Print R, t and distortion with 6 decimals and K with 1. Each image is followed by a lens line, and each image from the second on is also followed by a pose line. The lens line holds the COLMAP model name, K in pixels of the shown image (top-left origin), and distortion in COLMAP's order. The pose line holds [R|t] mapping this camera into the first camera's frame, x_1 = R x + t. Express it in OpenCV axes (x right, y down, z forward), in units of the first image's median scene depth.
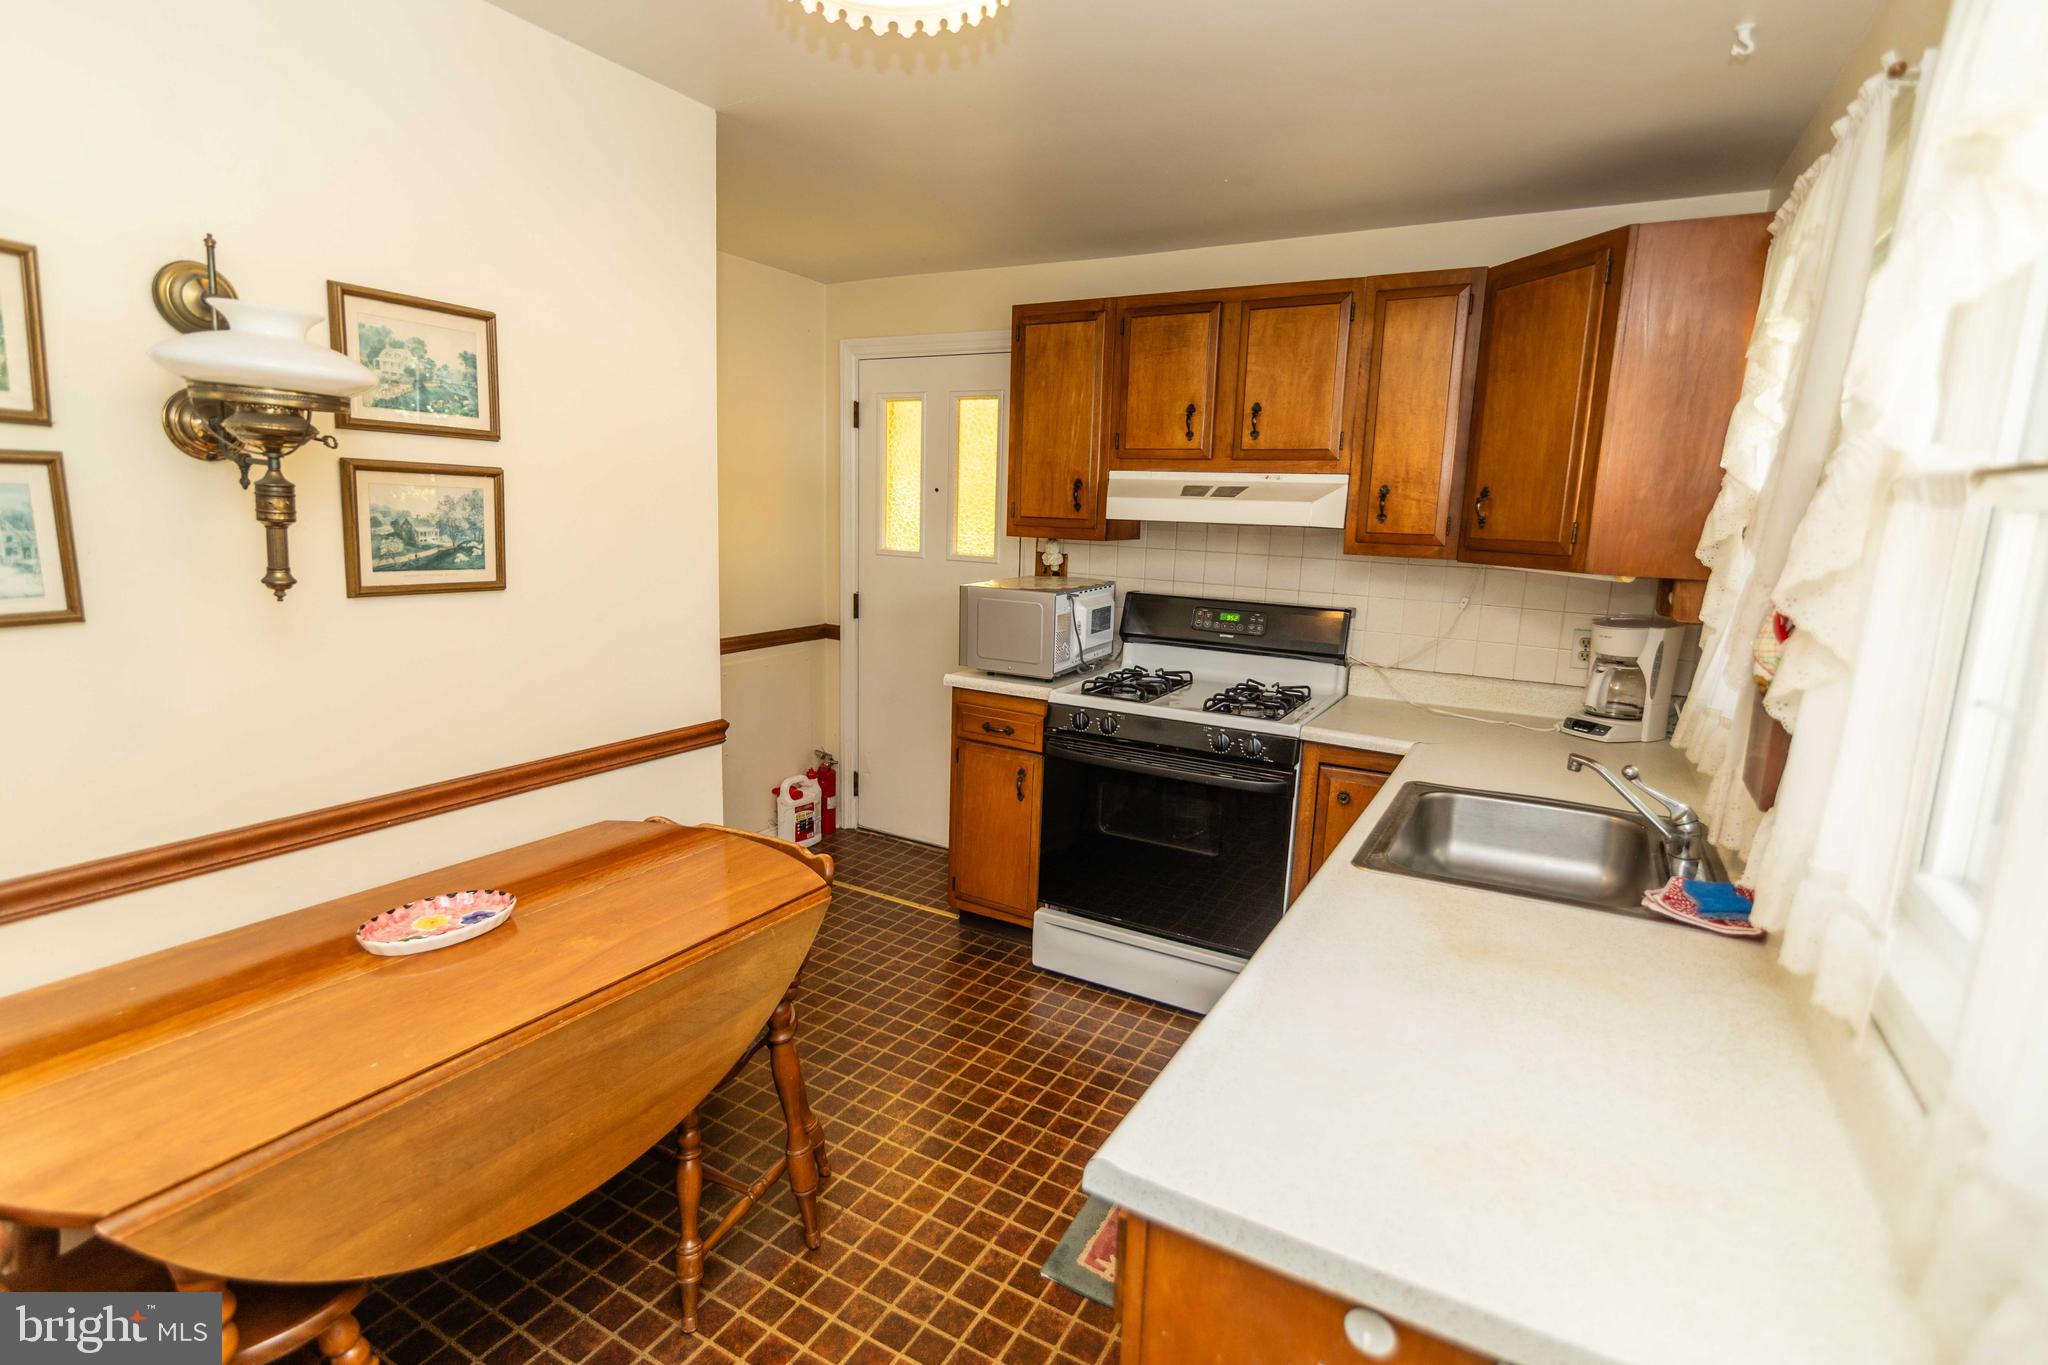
lens RADIAL K [[974.0, 0, 1032.8], [0, 974.0, 689.1], [0, 0, 1]] dist [0.003355, 0.000331]
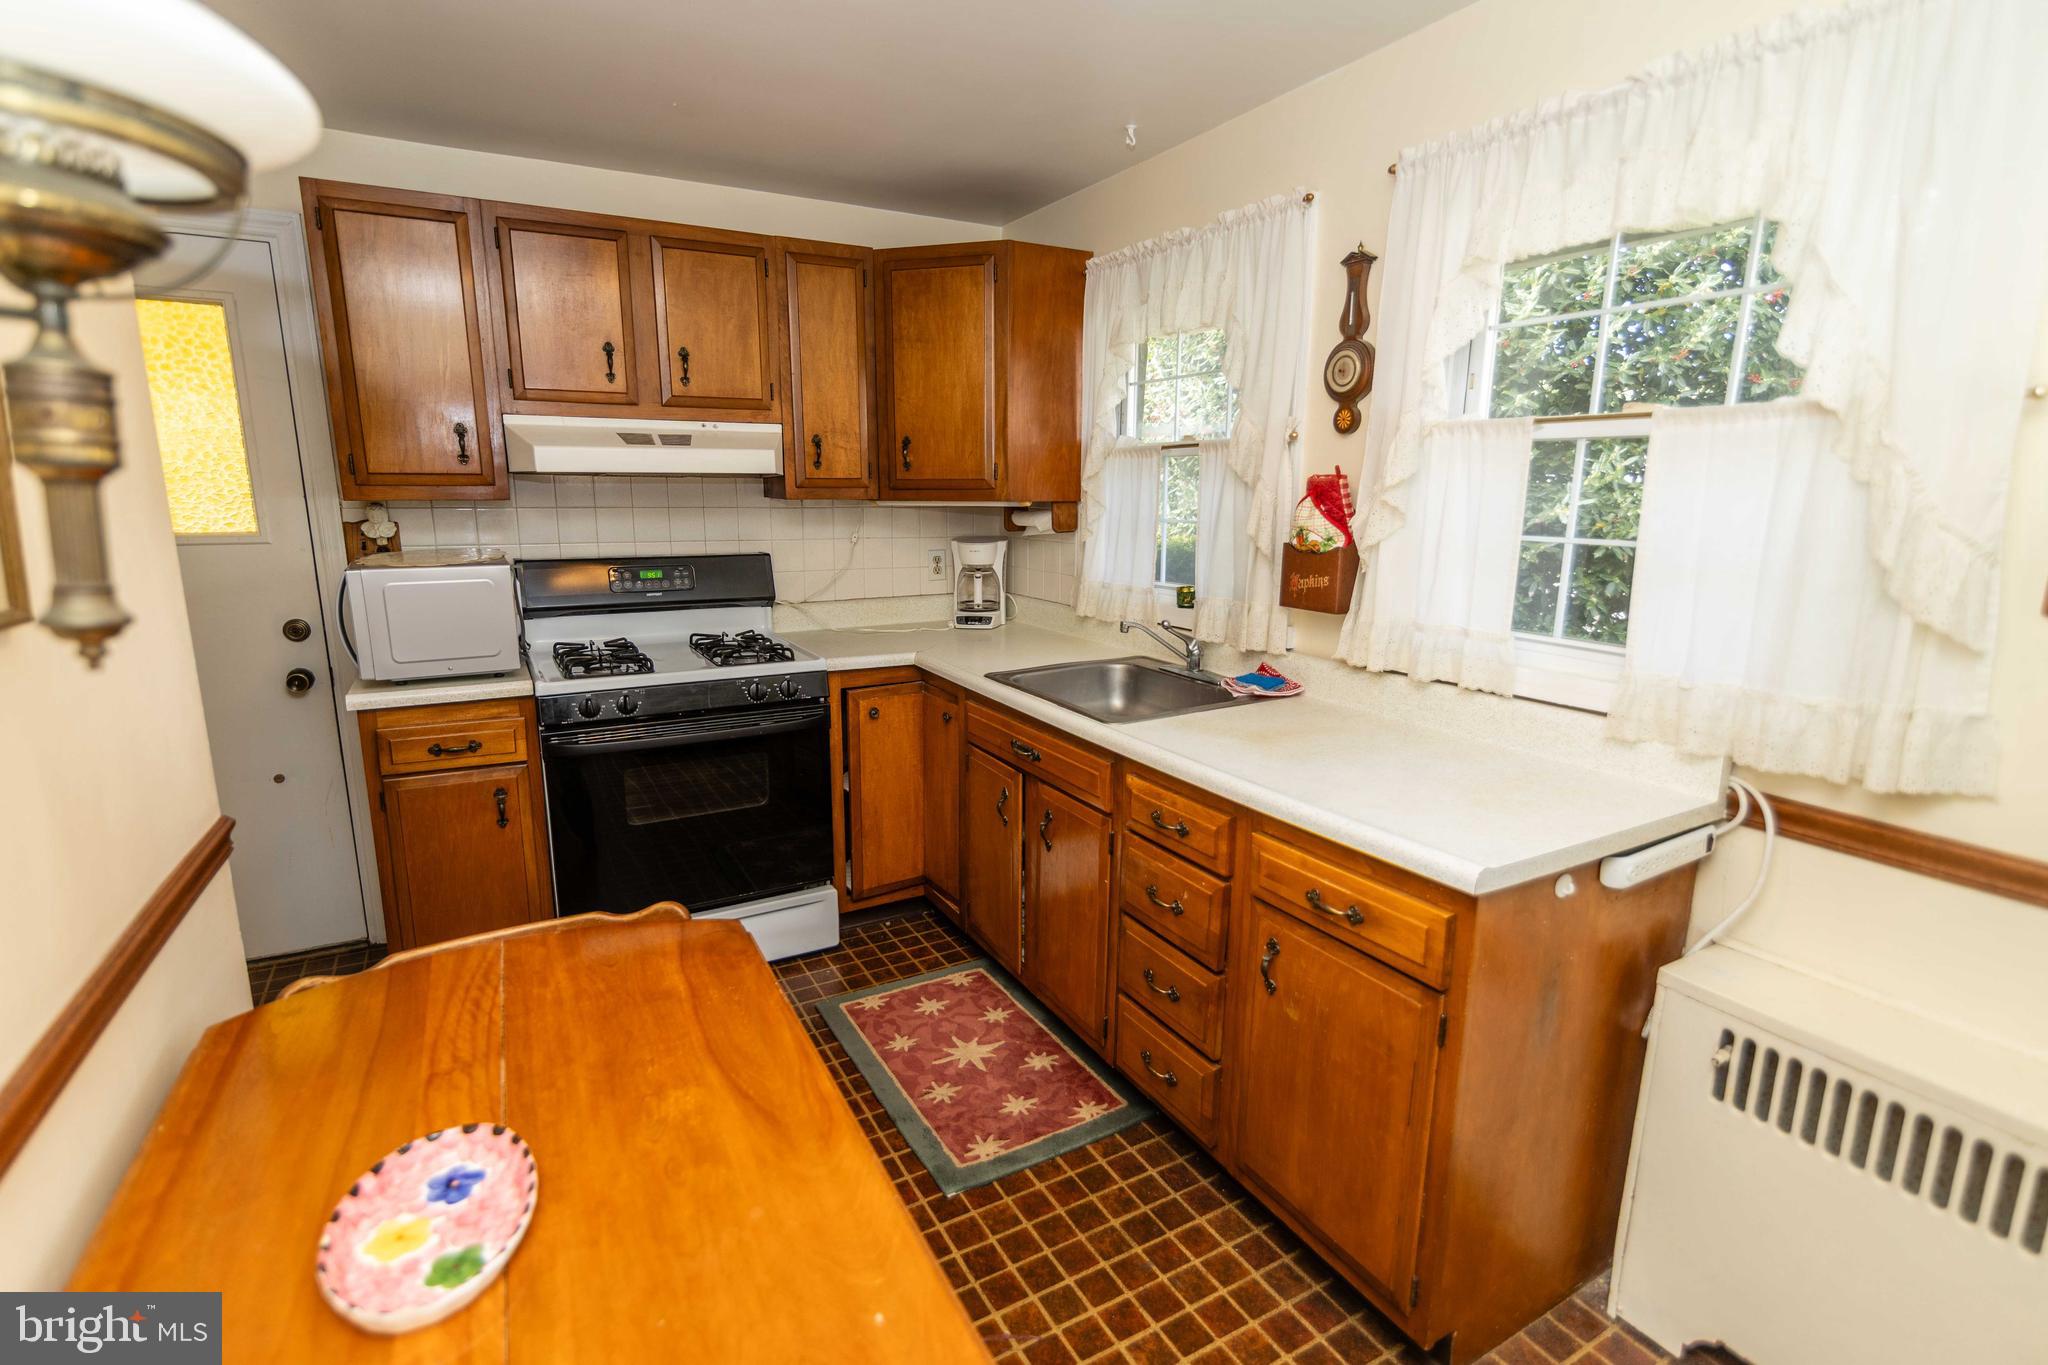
lens RADIAL K [[932.5, 0, 1014.9], [0, 932.5, 688.9], [0, 0, 1]] dist [0.000800, -0.000711]
pose [[0.539574, -0.210228, 0.815269, -0.433360], [0.171179, 0.975492, 0.138251, -0.034646], [-0.824353, 0.064961, 0.562337, 0.233344]]
